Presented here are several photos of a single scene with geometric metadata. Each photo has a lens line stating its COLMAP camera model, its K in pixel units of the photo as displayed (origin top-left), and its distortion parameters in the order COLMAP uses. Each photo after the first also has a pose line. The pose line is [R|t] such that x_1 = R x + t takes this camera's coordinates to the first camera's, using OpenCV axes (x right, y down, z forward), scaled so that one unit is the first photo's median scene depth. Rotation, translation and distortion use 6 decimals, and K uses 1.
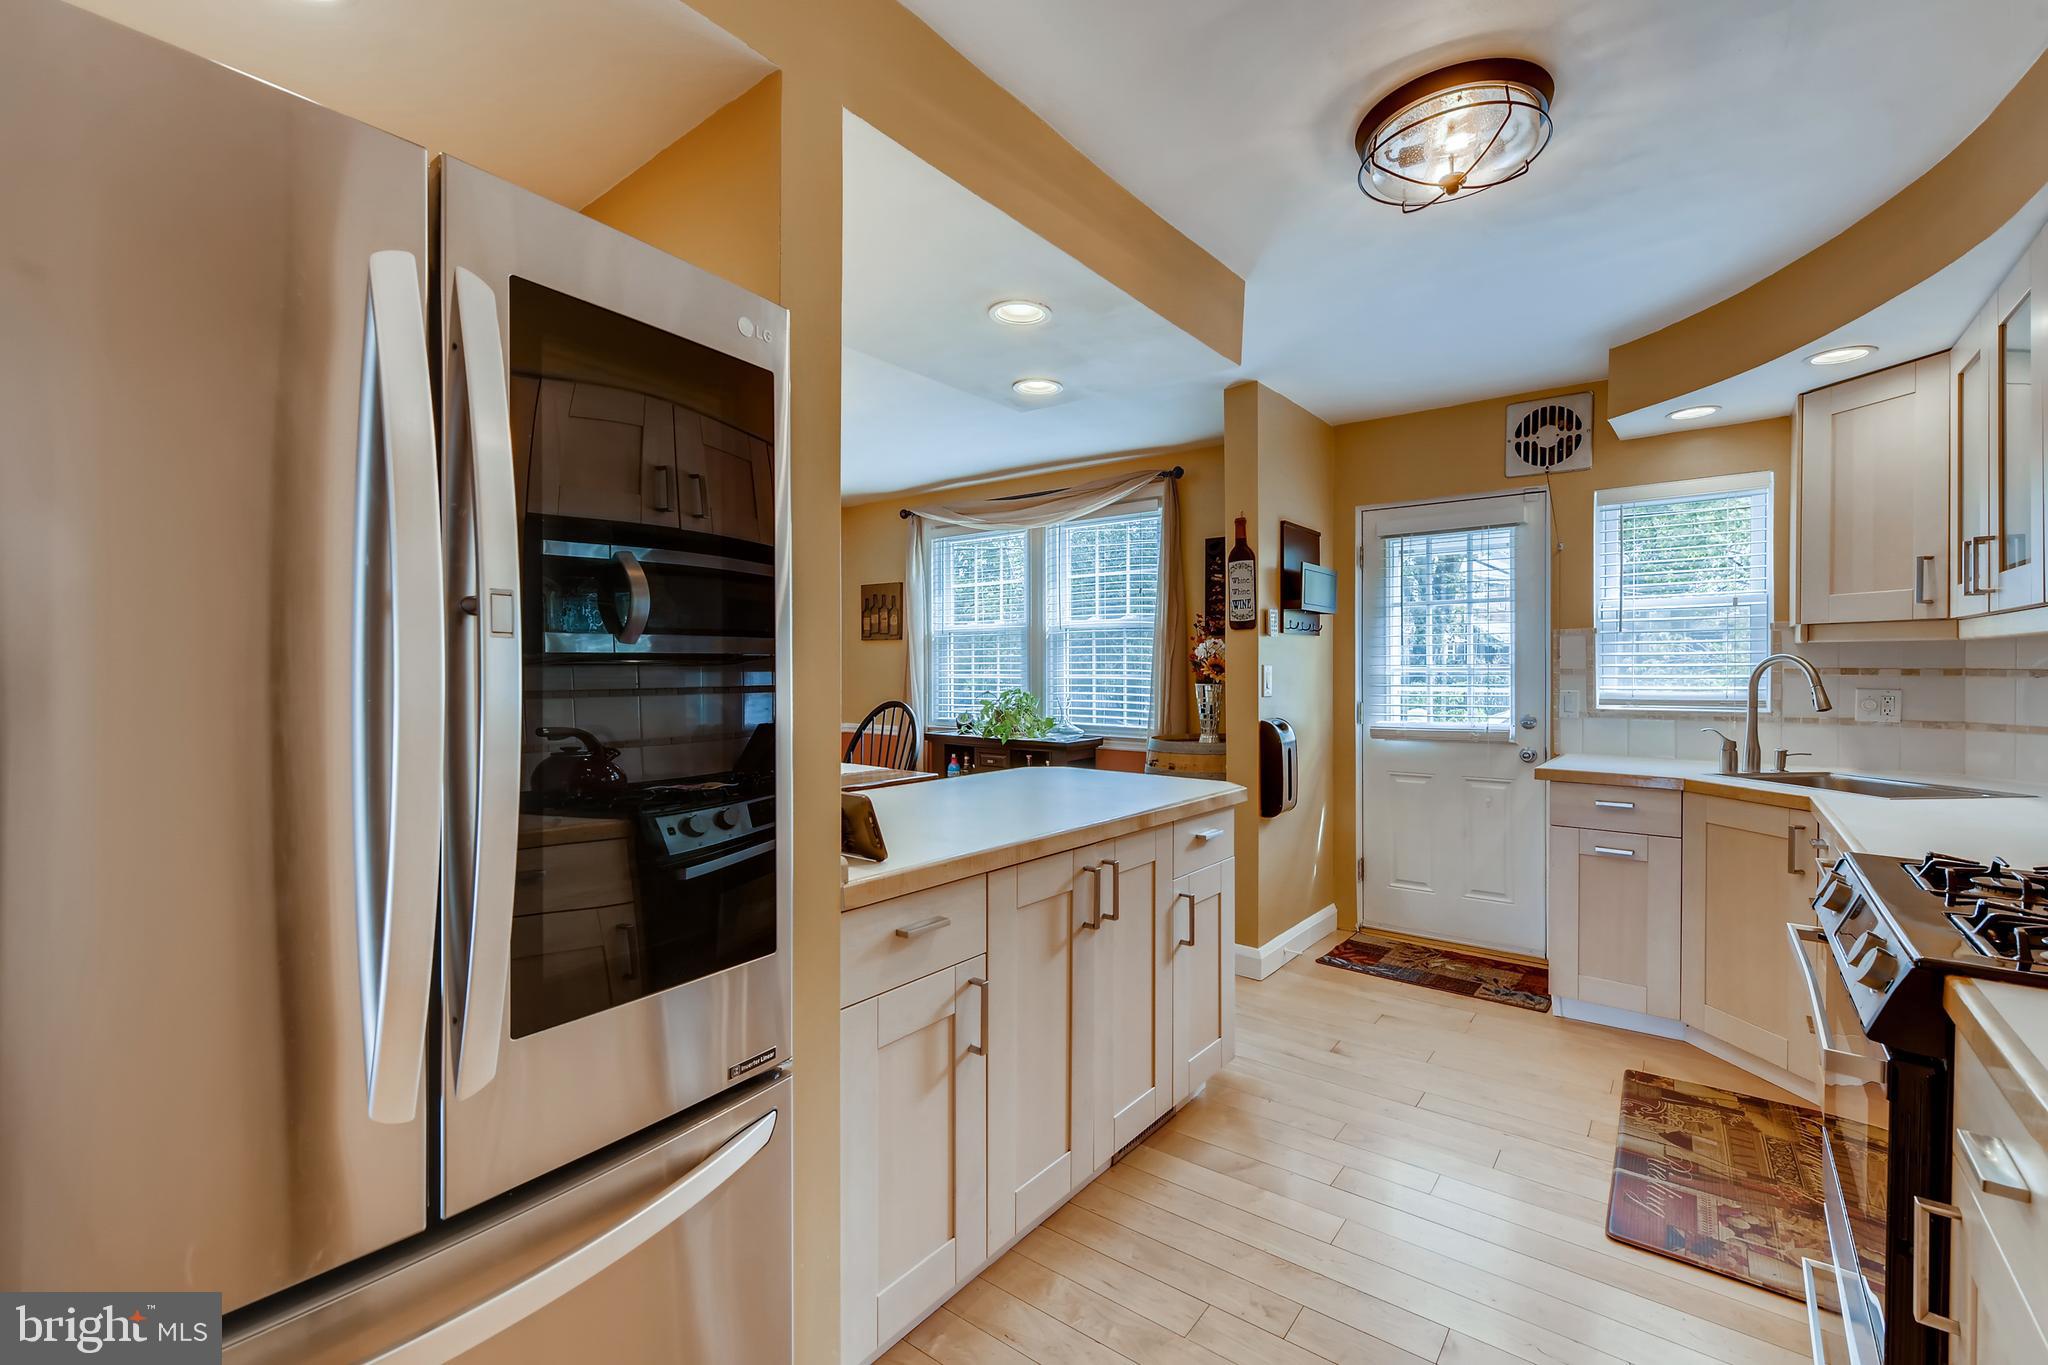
lens RADIAL K [[875.5, 0, 1021.8], [0, 875.5, 674.0], [0, 0, 1]] dist [0.000718, -0.000428]
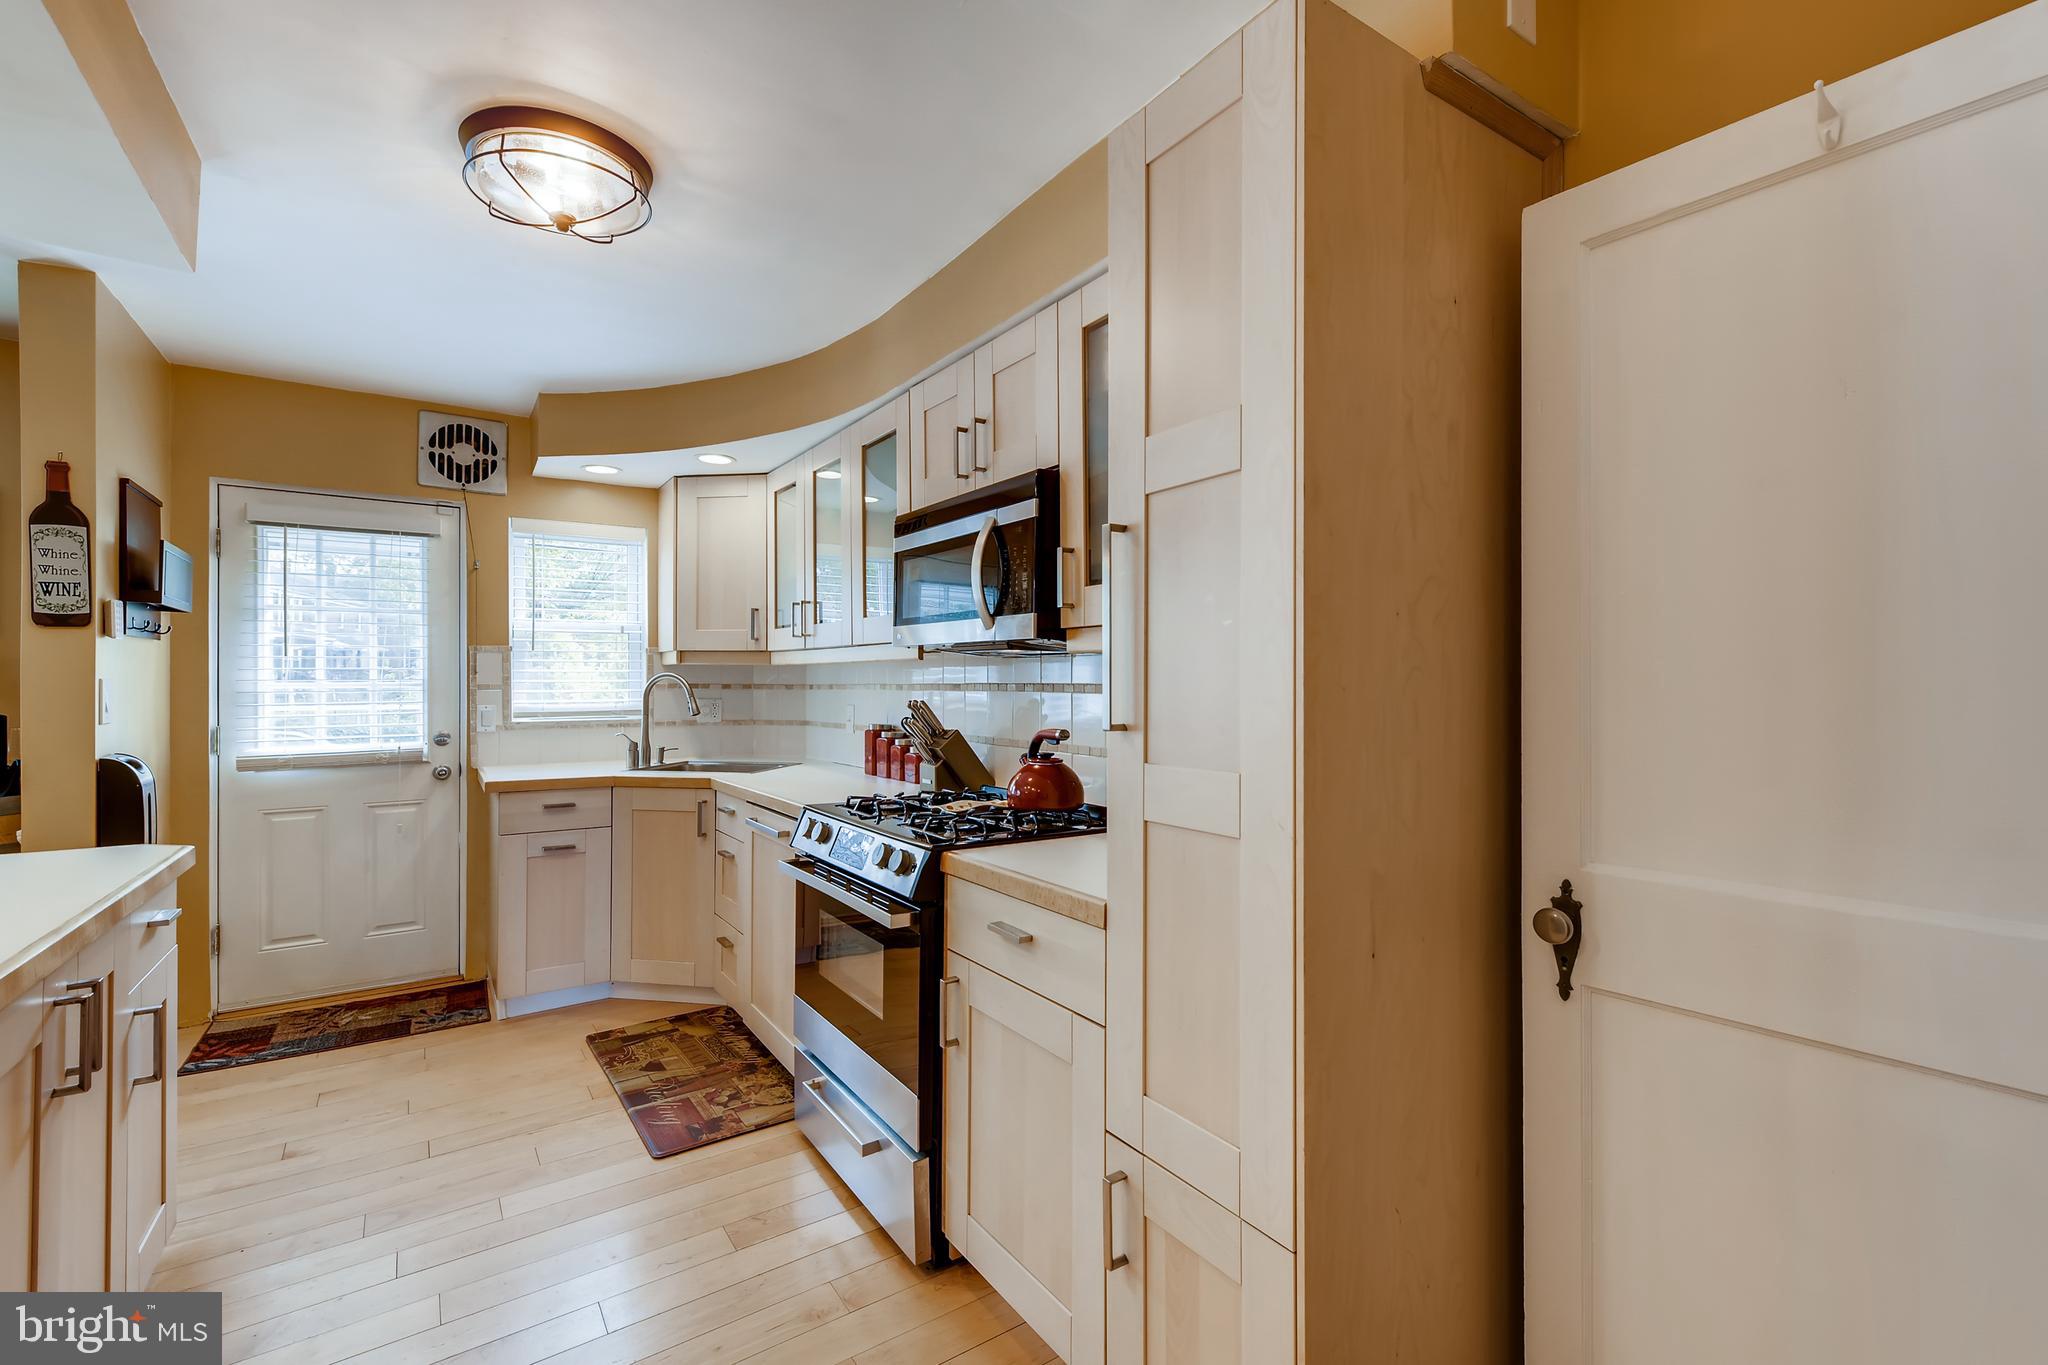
lens RADIAL K [[880.4, 0, 1025.5], [0, 880.4, 679.1], [0, 0, 1]] dist [0.010655, -0.000488]
pose [[0.304537, 0.006026, 0.952482, -0.178368], [0.006651, 0.999942, -0.008453, 0.000820], [-0.952477, 0.008909, 0.304479, 0.078365]]
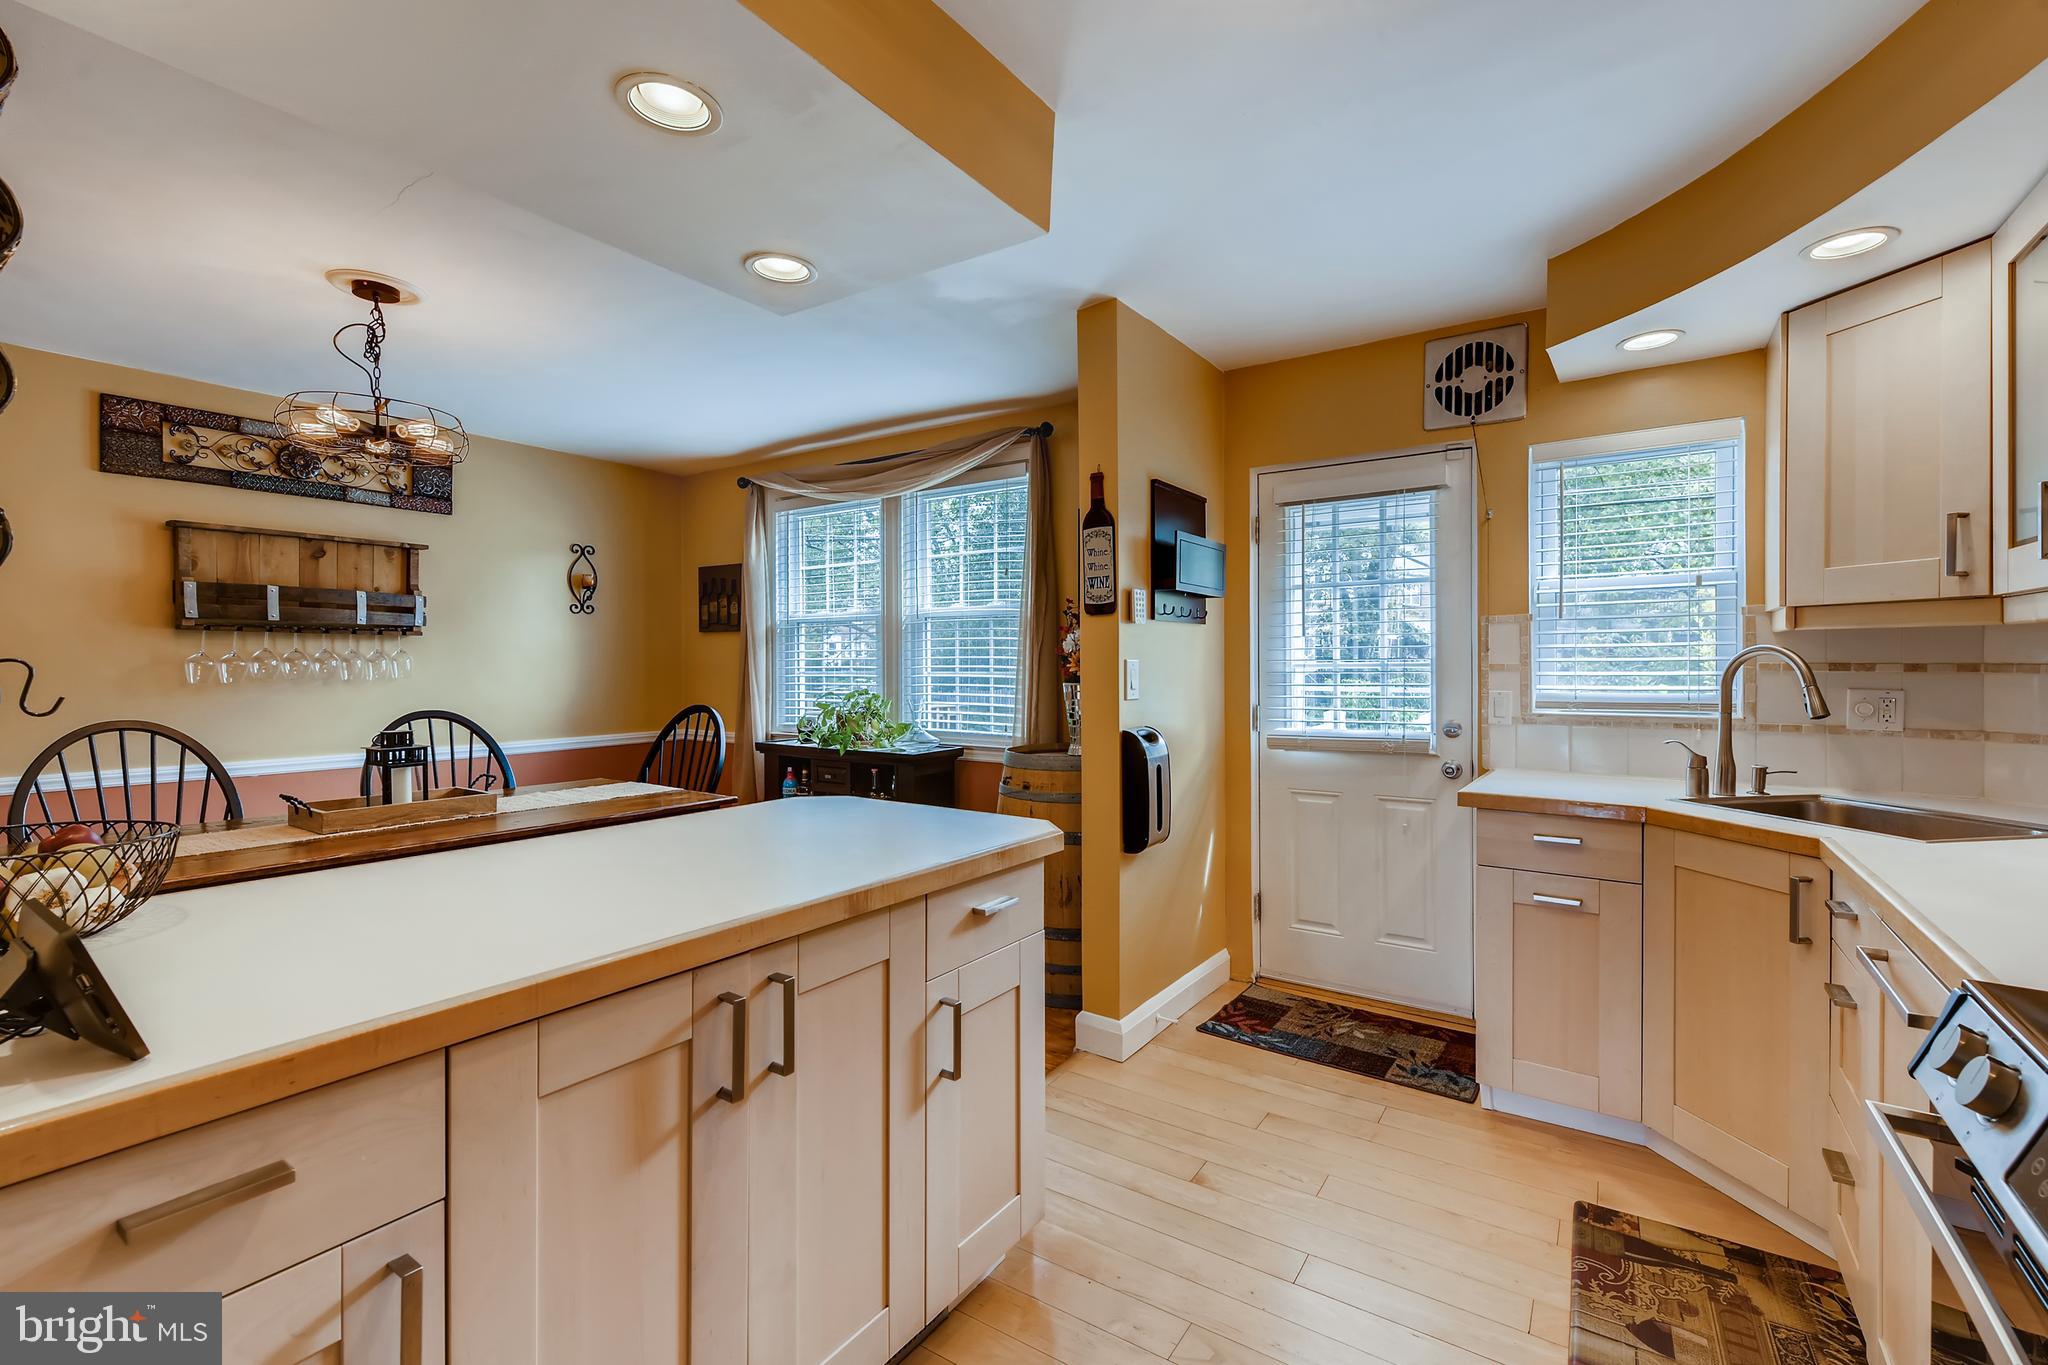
lens RADIAL K [[887.8, 0, 1017.2], [0, 887.8, 668.0], [0, 0, 1]] dist [0.000677, -0.000749]
pose [[0.998075, -0.001134, 0.062003, 0.129274], [0.001336, 0.999994, -0.003223, -0.000370], [-0.061999, 0.003299, 0.998071, 0.209125]]
